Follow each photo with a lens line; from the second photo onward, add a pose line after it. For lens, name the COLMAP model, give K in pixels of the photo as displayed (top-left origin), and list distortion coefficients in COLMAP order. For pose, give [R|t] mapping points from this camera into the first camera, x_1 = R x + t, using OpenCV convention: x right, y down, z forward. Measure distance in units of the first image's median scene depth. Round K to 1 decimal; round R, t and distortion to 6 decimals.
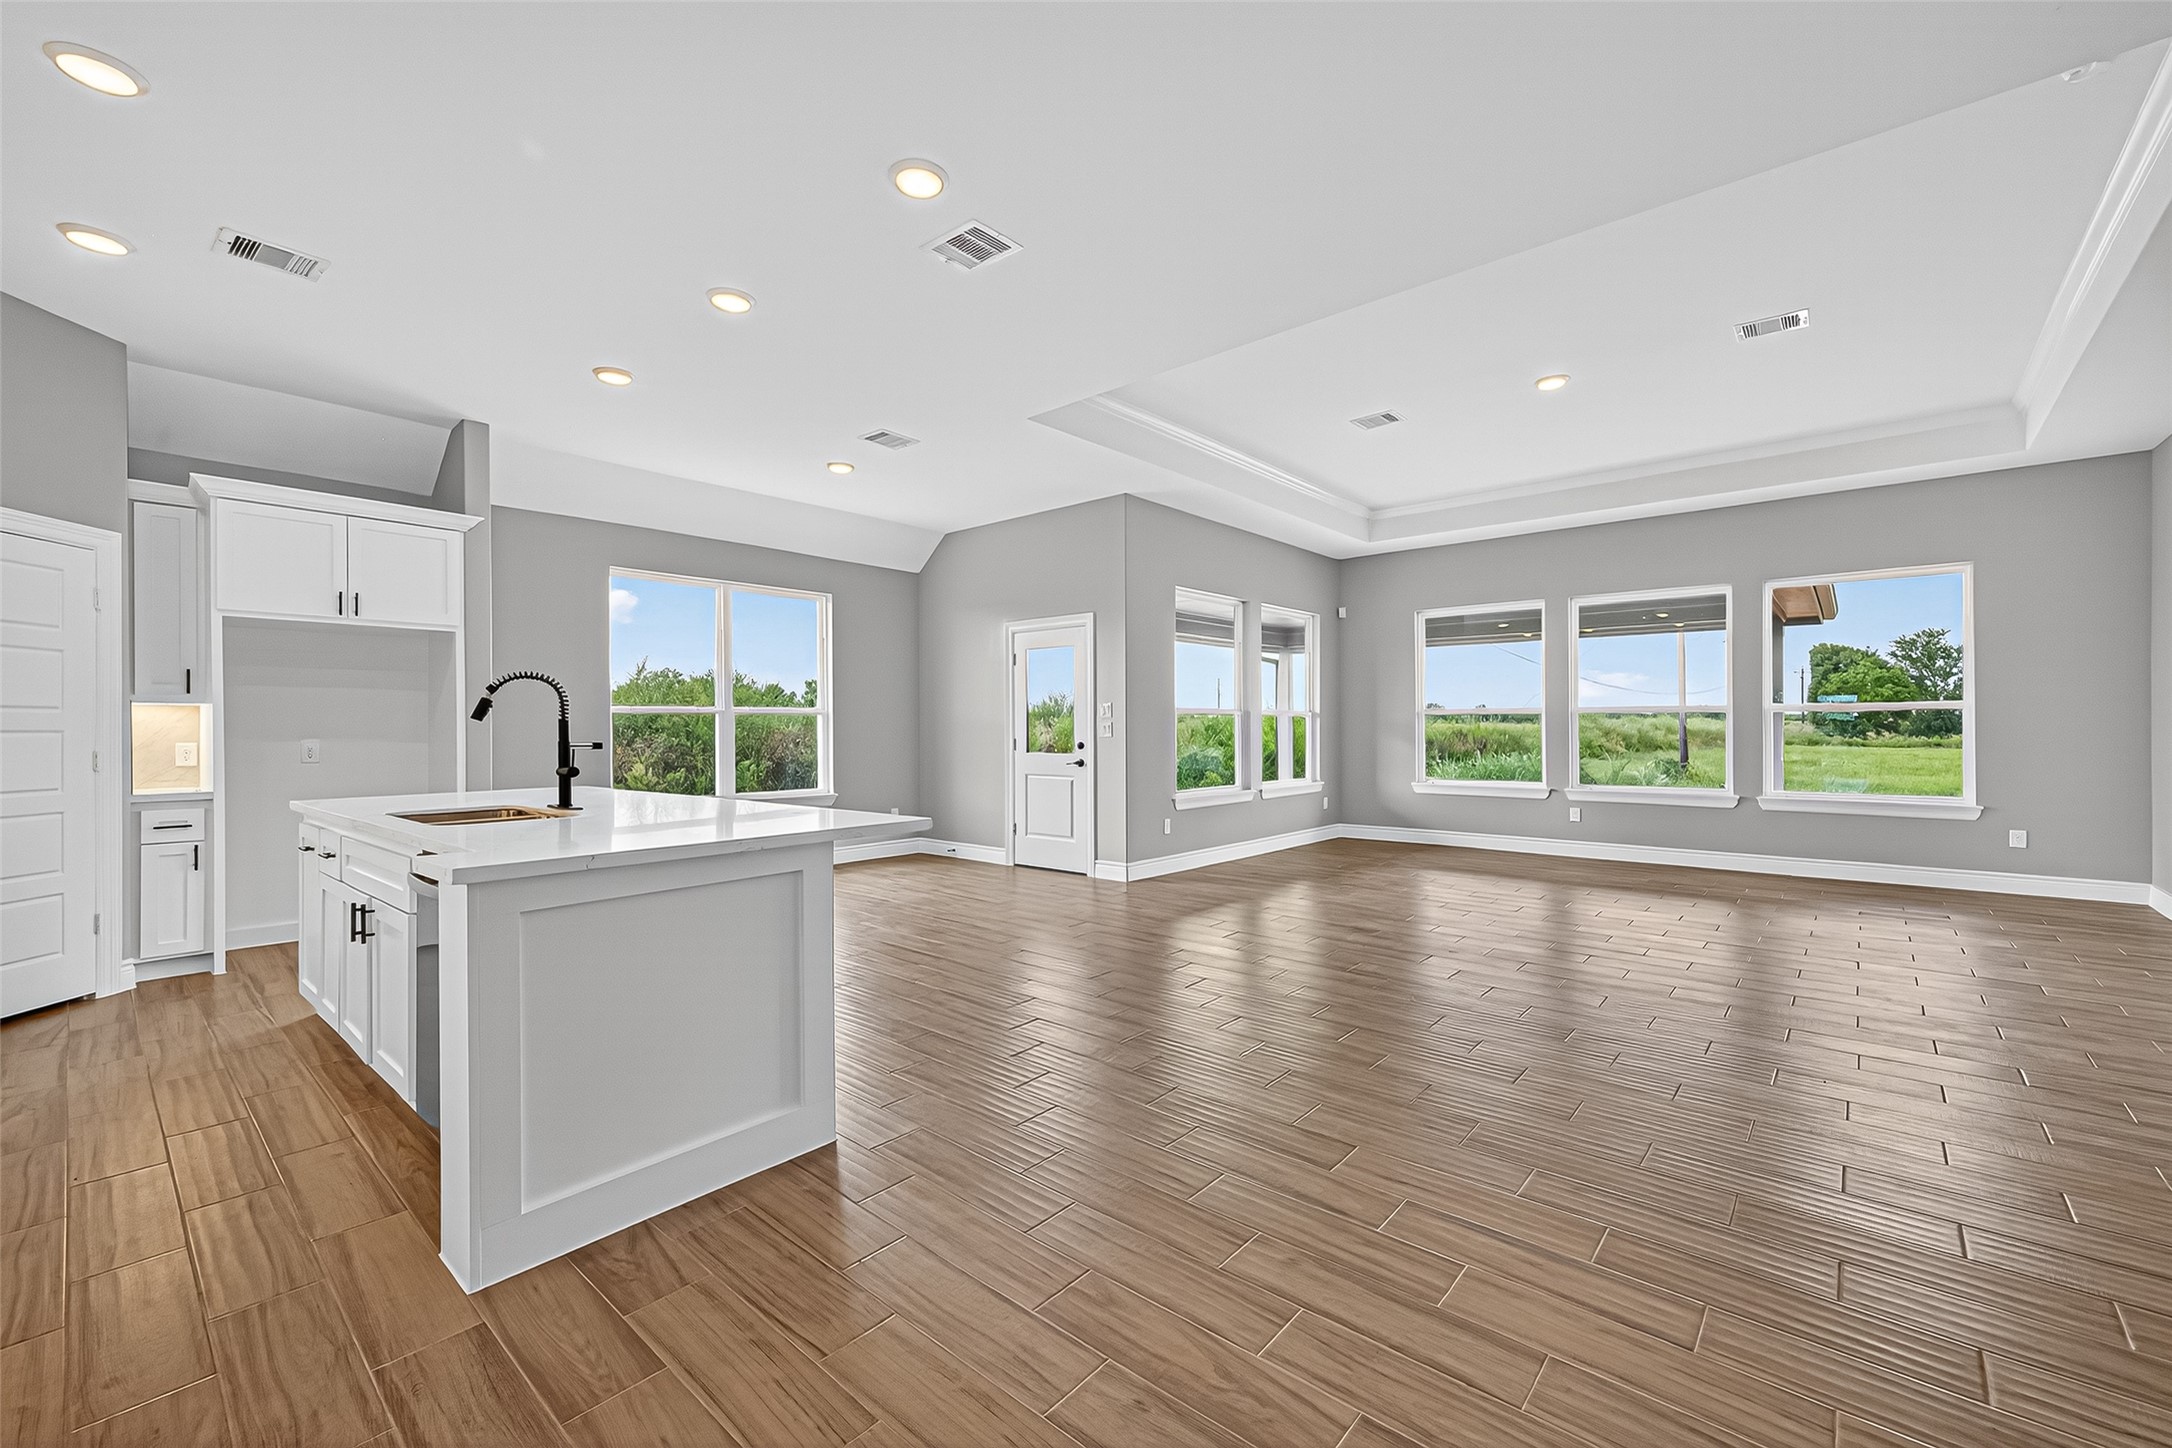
lens RADIAL K [[839.5, 0, 1087.9], [0, 839.5, 722.4], [0, 0, 1]] dist [0.008182, -0.000040]
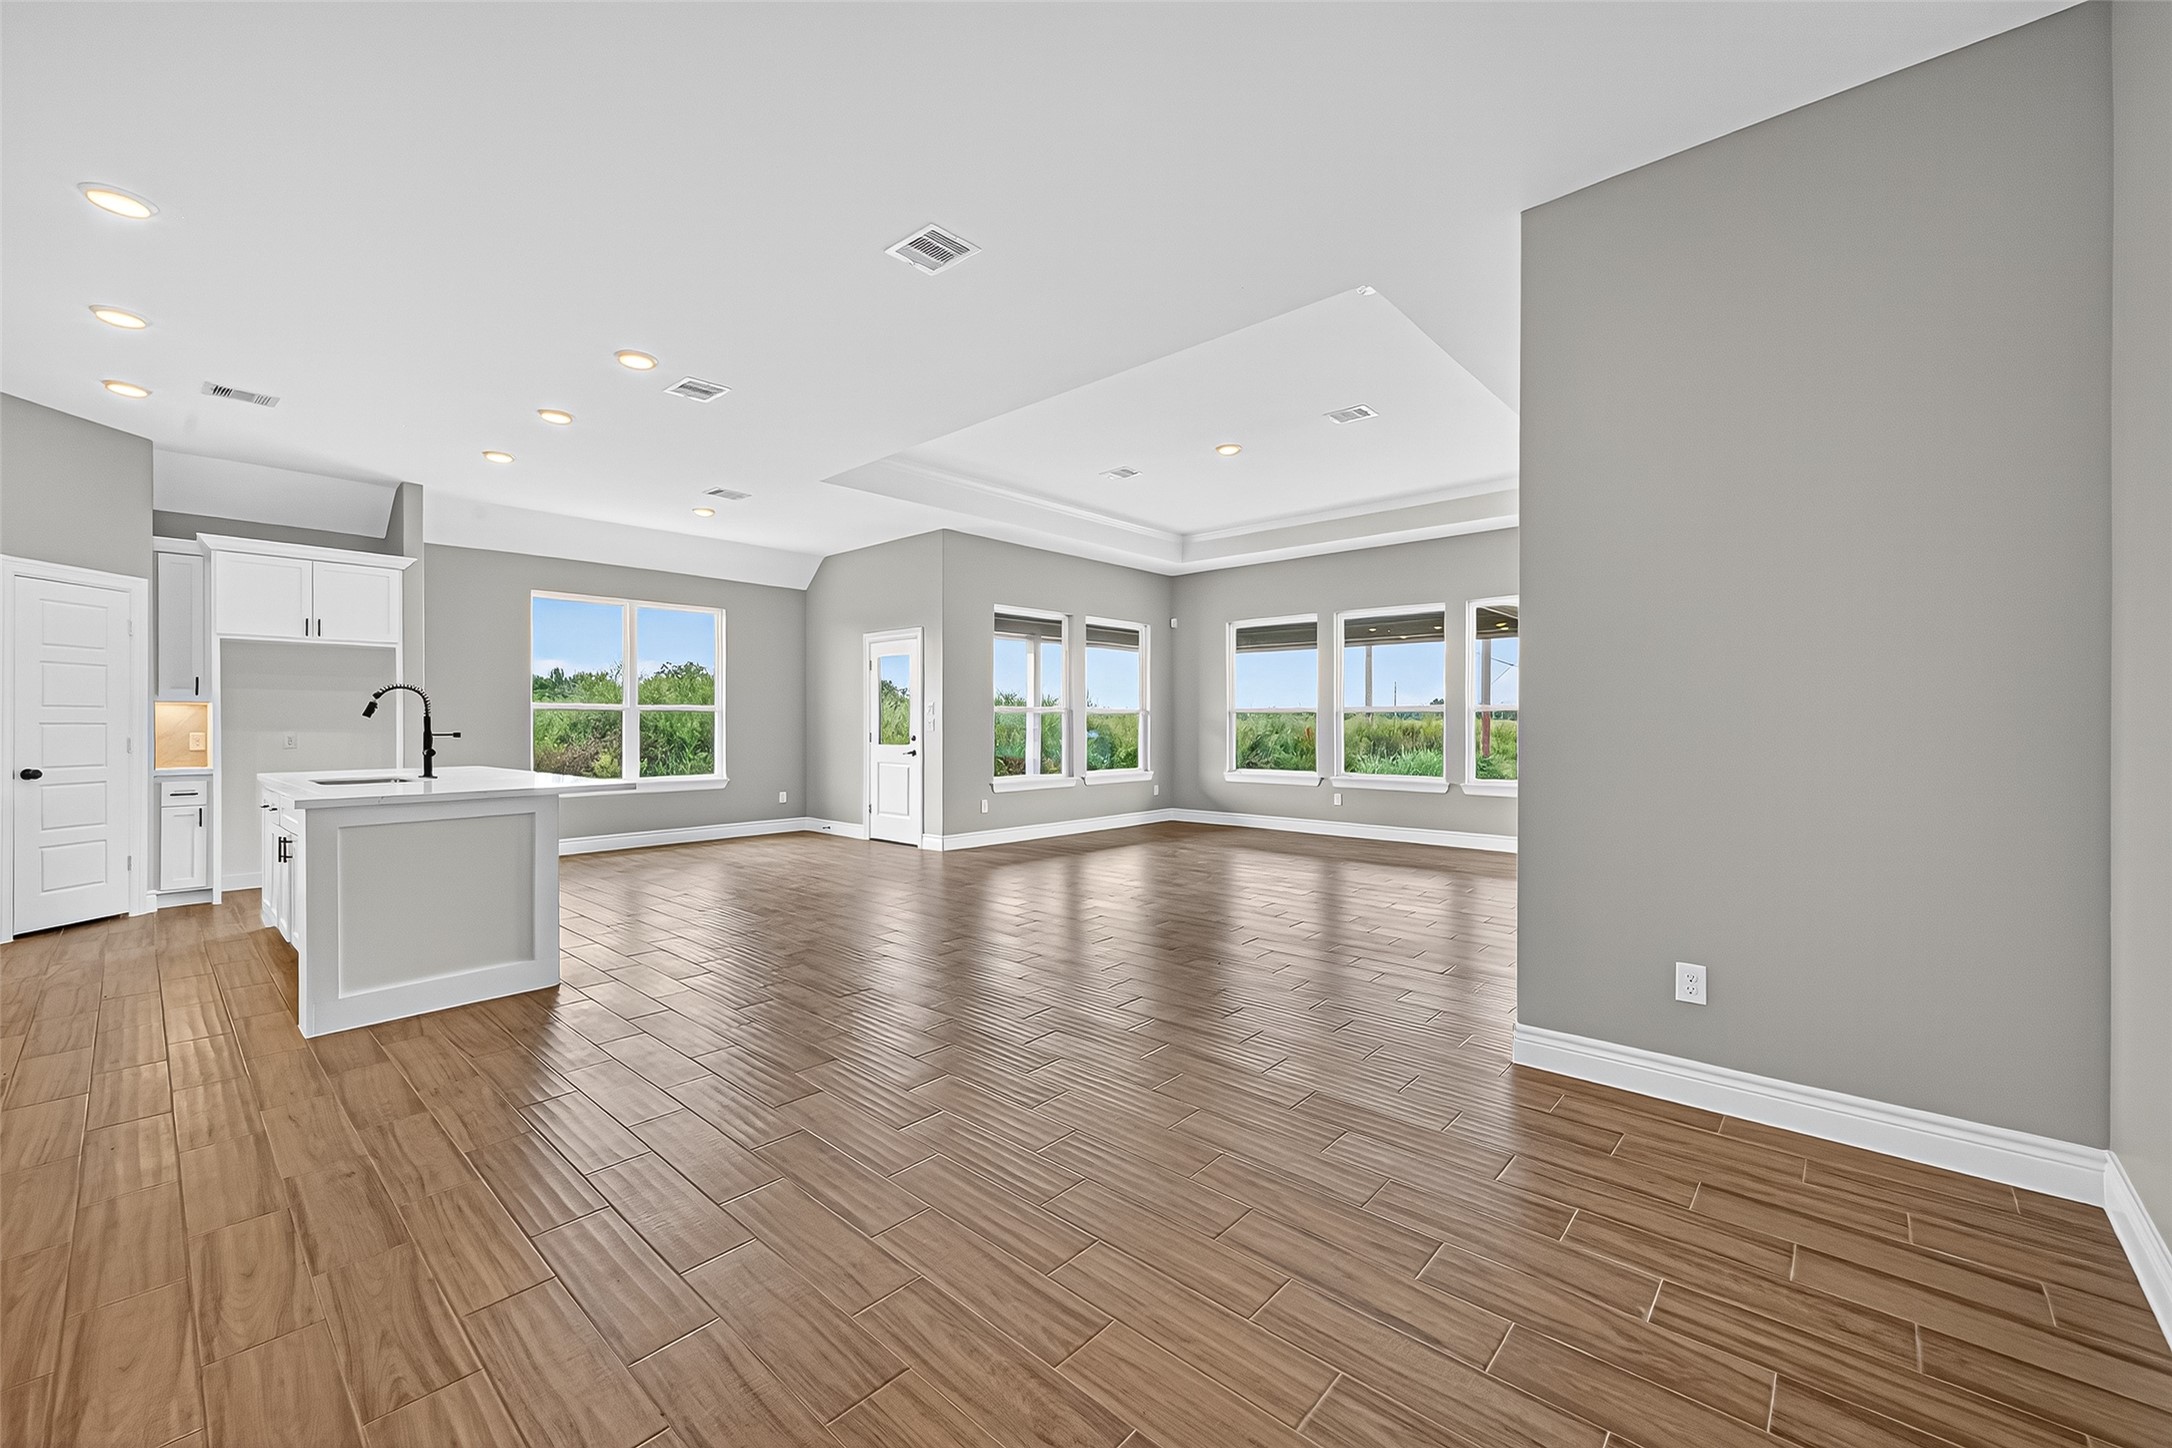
lens RADIAL K [[873.0, 0, 1079.5], [0, 873.0, 717.8], [0, 0, 1]] dist [0.011308, -0.000890]
pose [[0.998436, 0.002963, -0.055829, 0.356481], [-0.002947, 0.999996, 0.000380, -0.003163], [0.055830, -0.000215, 0.998440, -0.273375]]
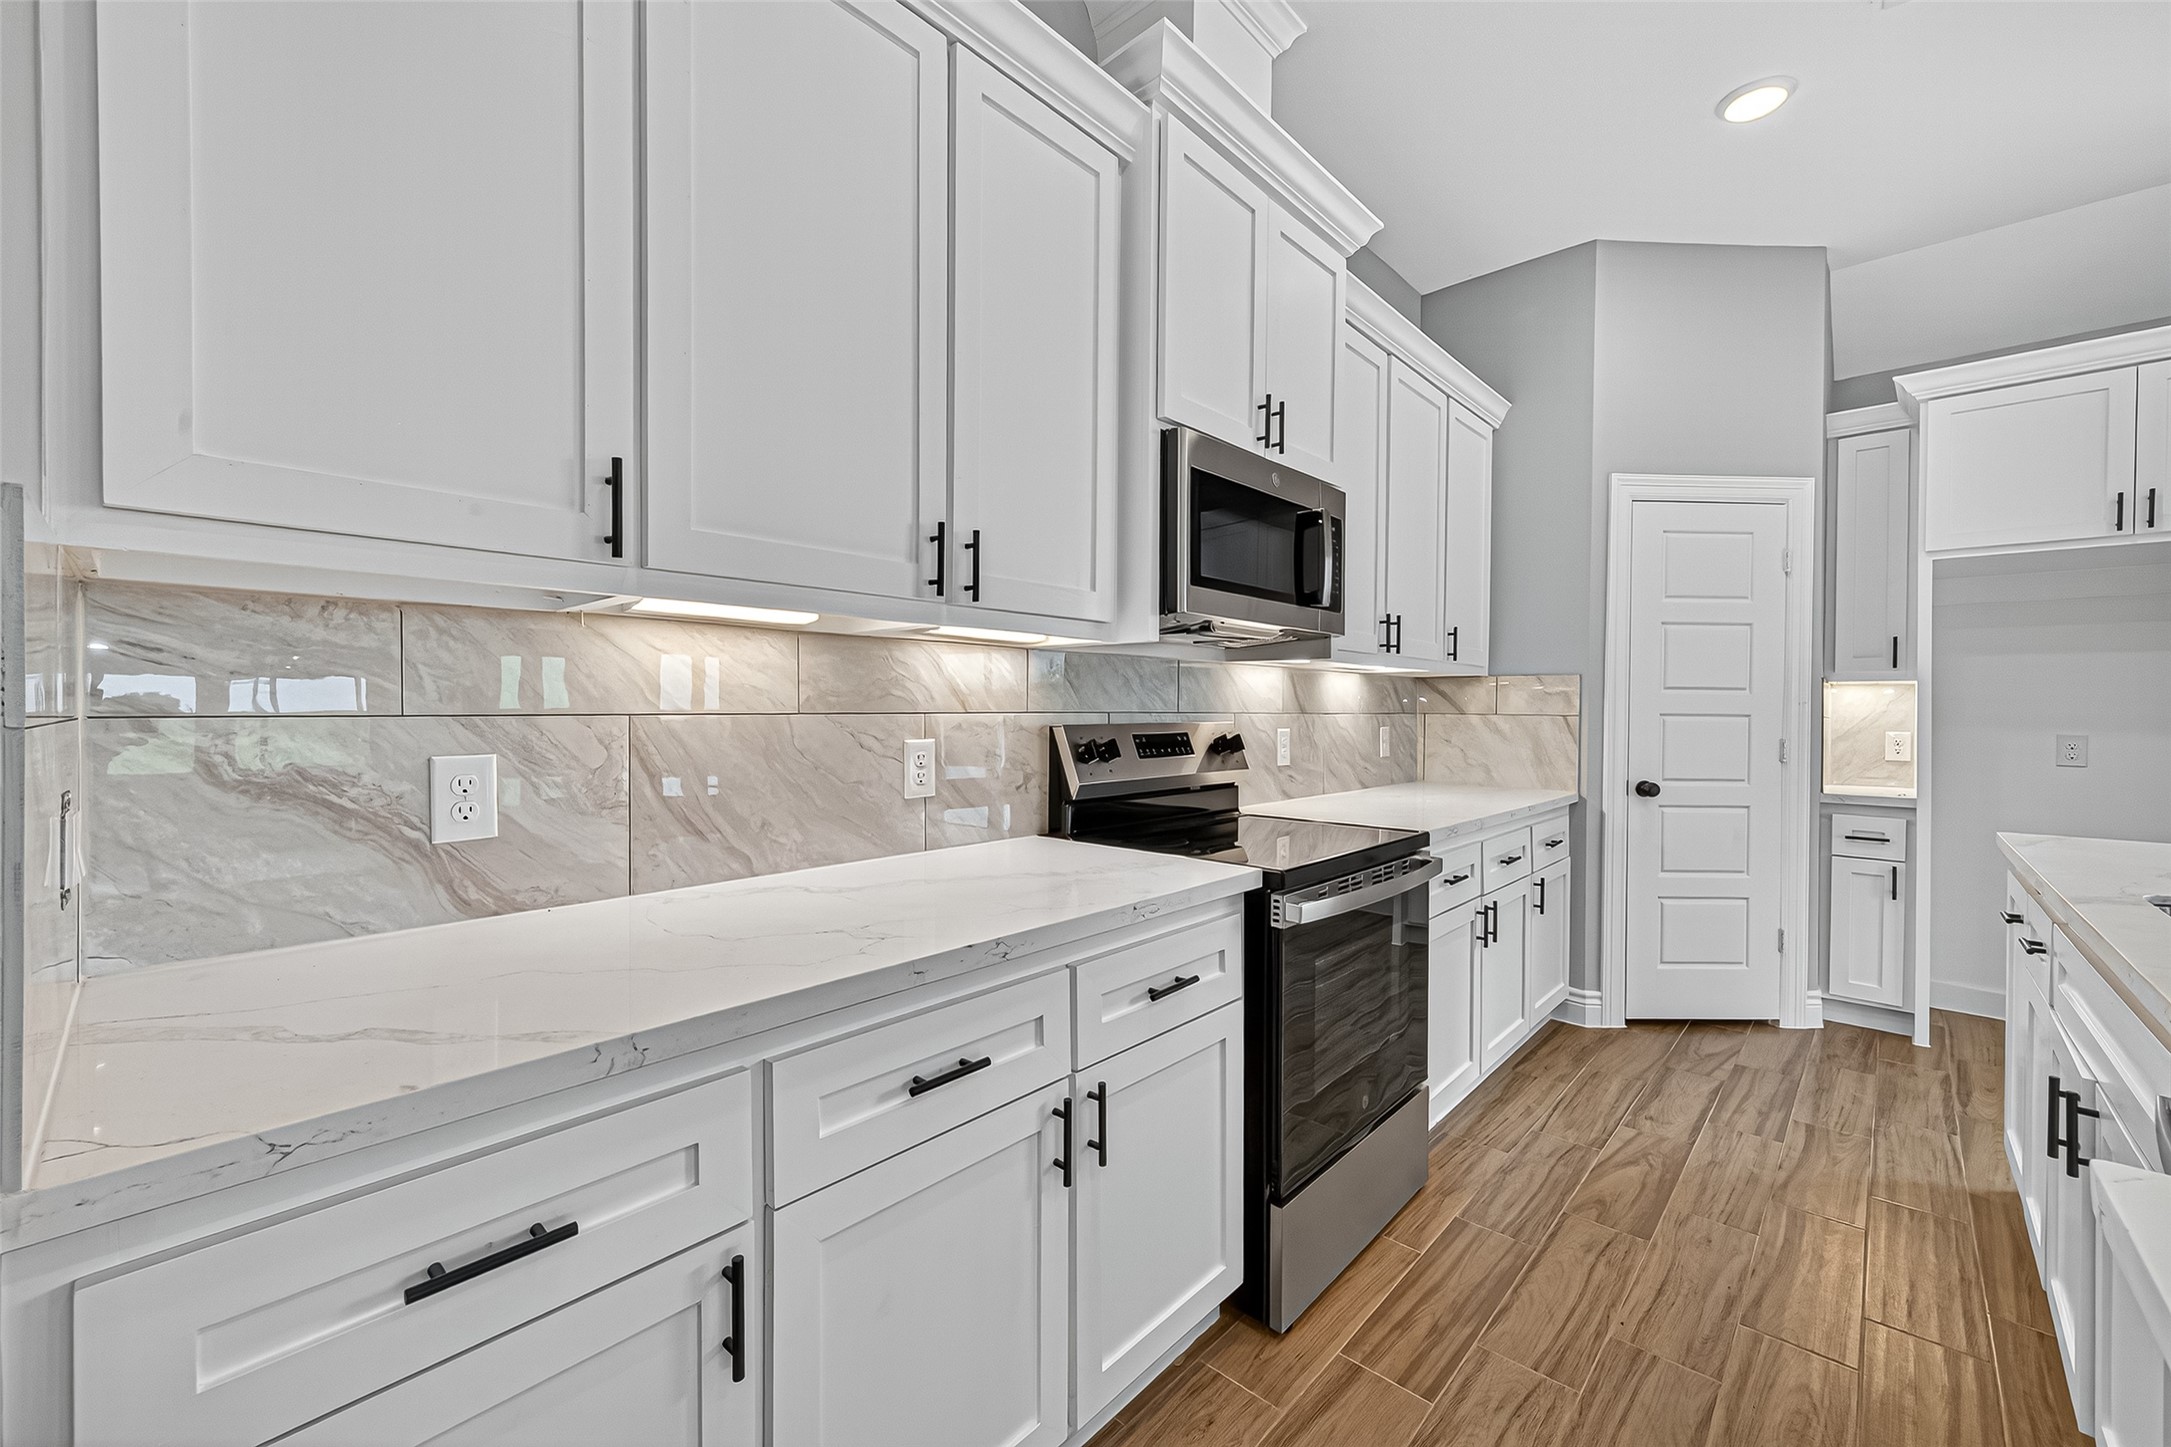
lens RADIAL K [[872.6, 0, 1079.0], [0, 872.6, 717.3], [0, 0, 1]] dist [0.011308, -0.000890]
pose [[-0.057208, 0.012093, -0.998289, -0.187213], [-0.000533, 0.999926, 0.012144, 0.000924], [0.998362, 0.001227, -0.057197, 0.264503]]
